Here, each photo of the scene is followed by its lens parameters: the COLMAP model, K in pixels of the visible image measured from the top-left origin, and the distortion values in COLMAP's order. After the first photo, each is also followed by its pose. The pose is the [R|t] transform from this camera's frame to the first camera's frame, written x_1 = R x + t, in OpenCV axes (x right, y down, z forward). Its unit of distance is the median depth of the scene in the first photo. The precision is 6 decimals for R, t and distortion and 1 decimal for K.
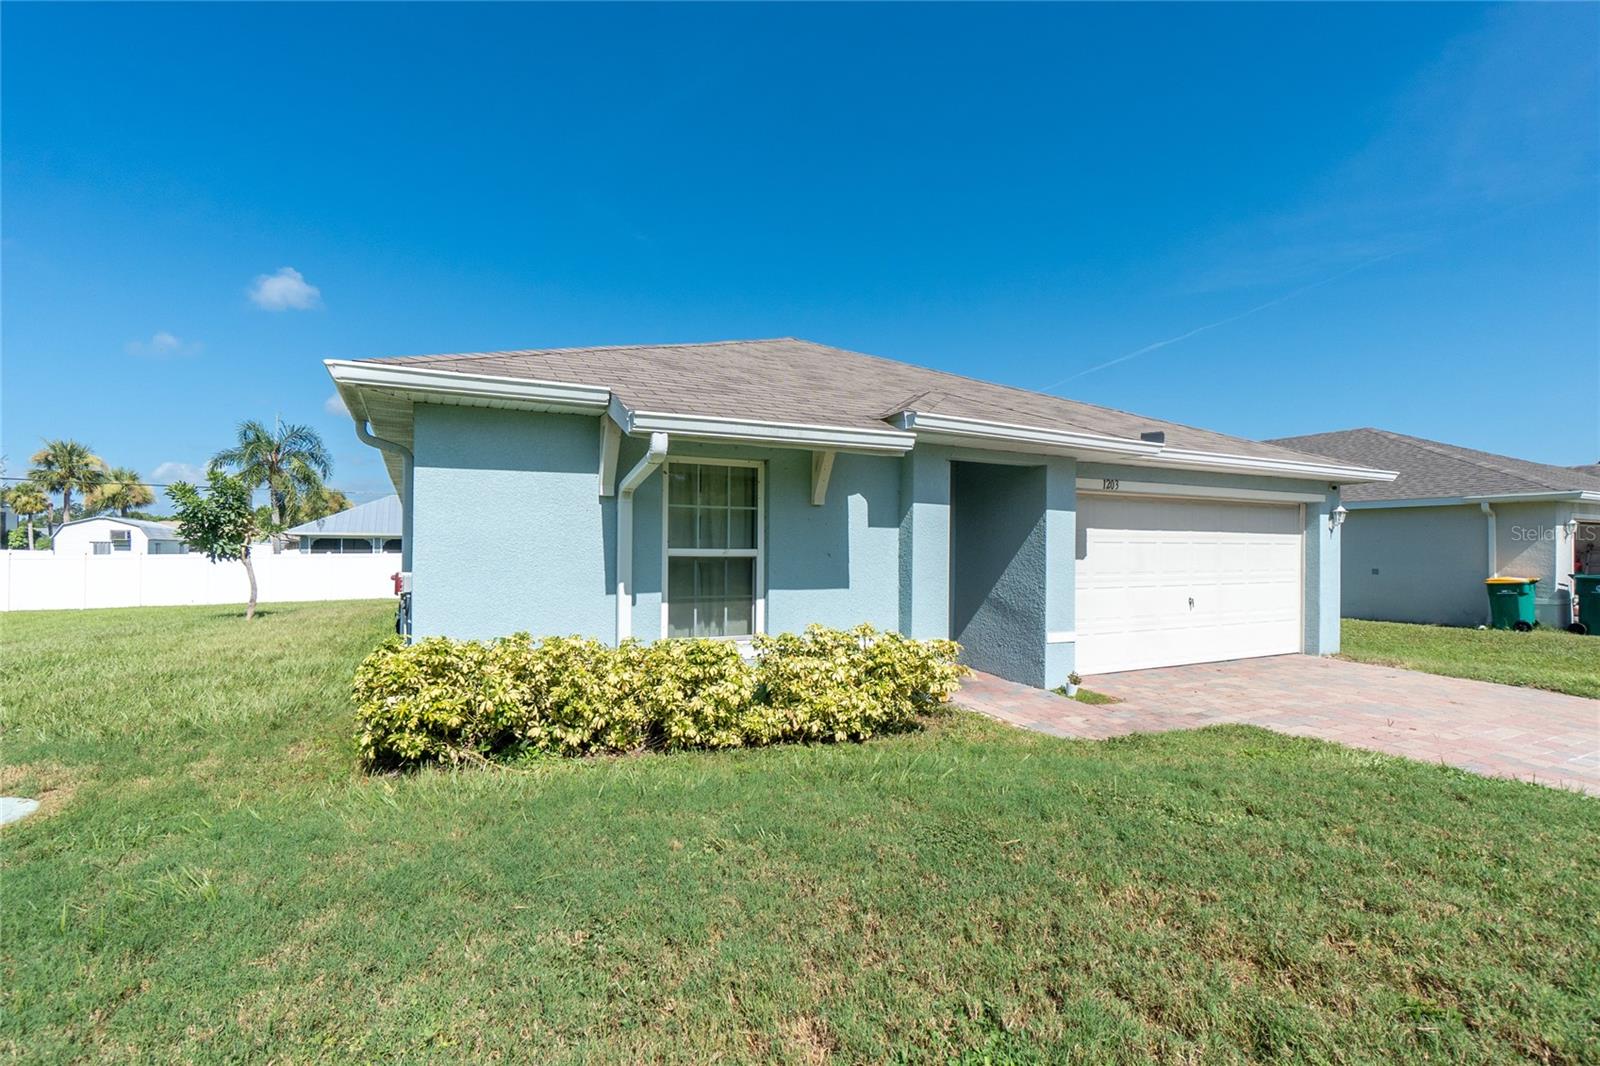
lens RADIAL K [[718.6, 0, 797.8], [0, 718.6, 538.5], [0, 0, 1]] dist [0.001652, 0.000103]
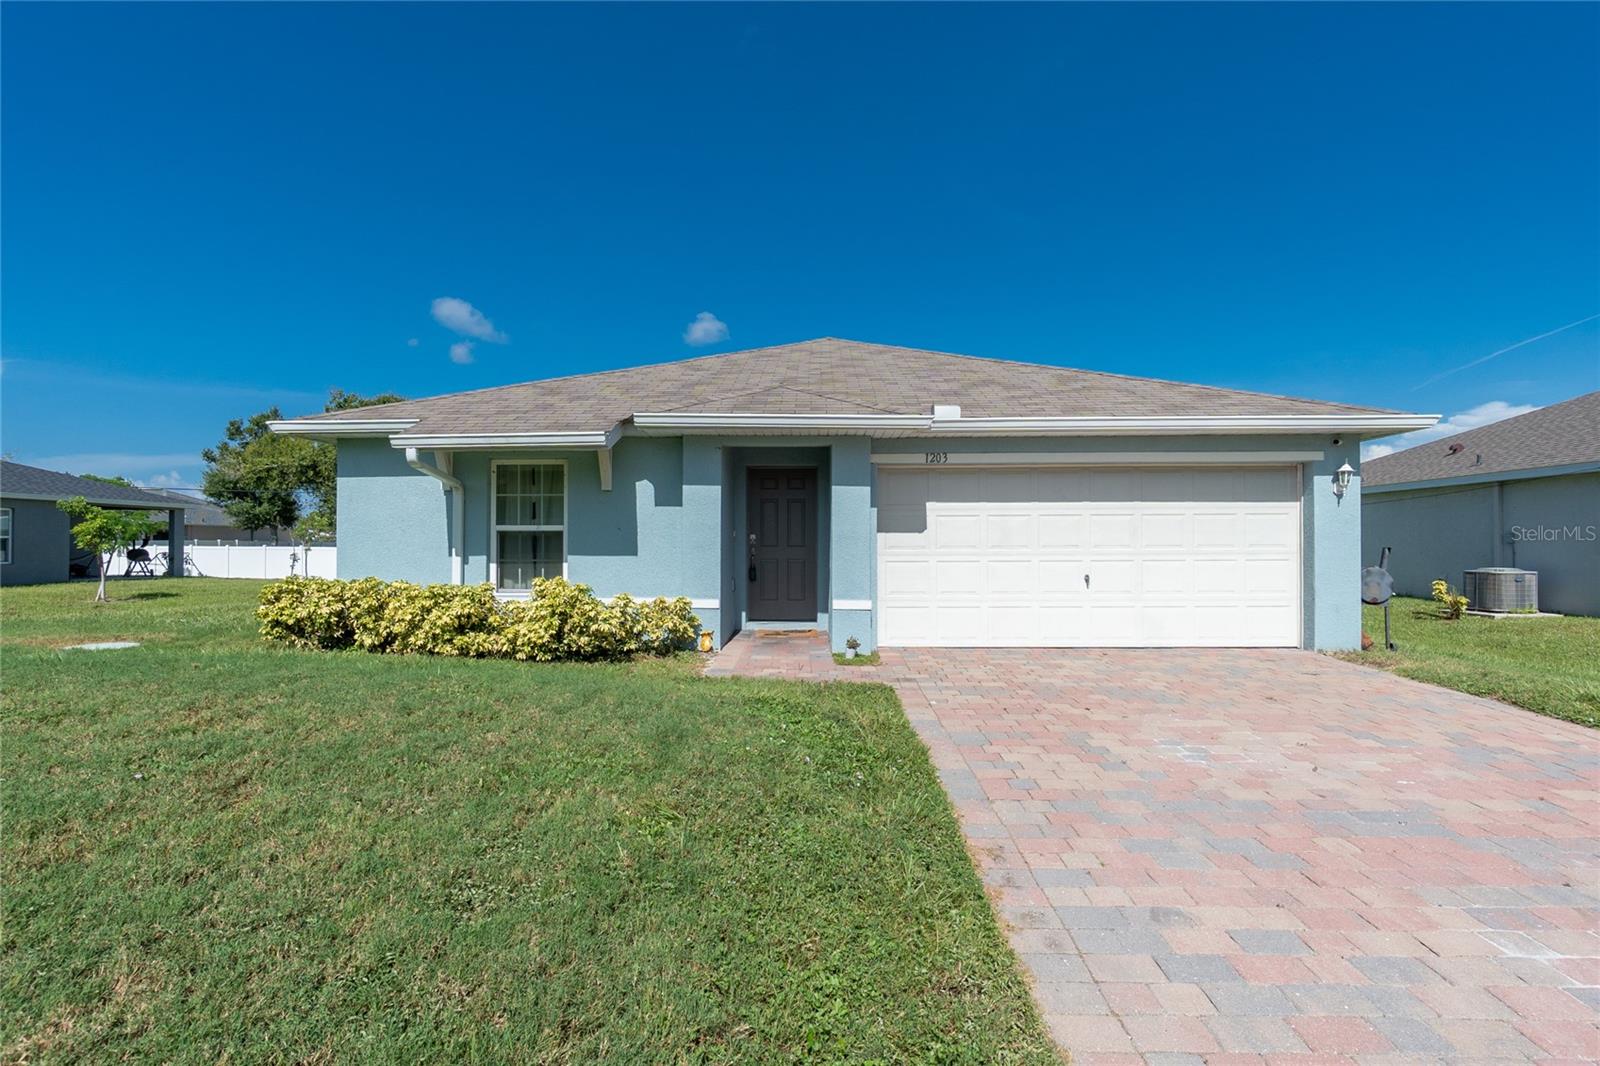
lens RADIAL K [[718.6, 0, 791.7], [0, 718.6, 534.0], [0, 0, 1]] dist [0.001652, 0.000103]
pose [[0.878606, -0.011333, -0.477414, 0.876854], [0.013882, 0.999902, 0.001813, 0.032023], [0.477346, -0.008220, 0.878677, 0.023720]]
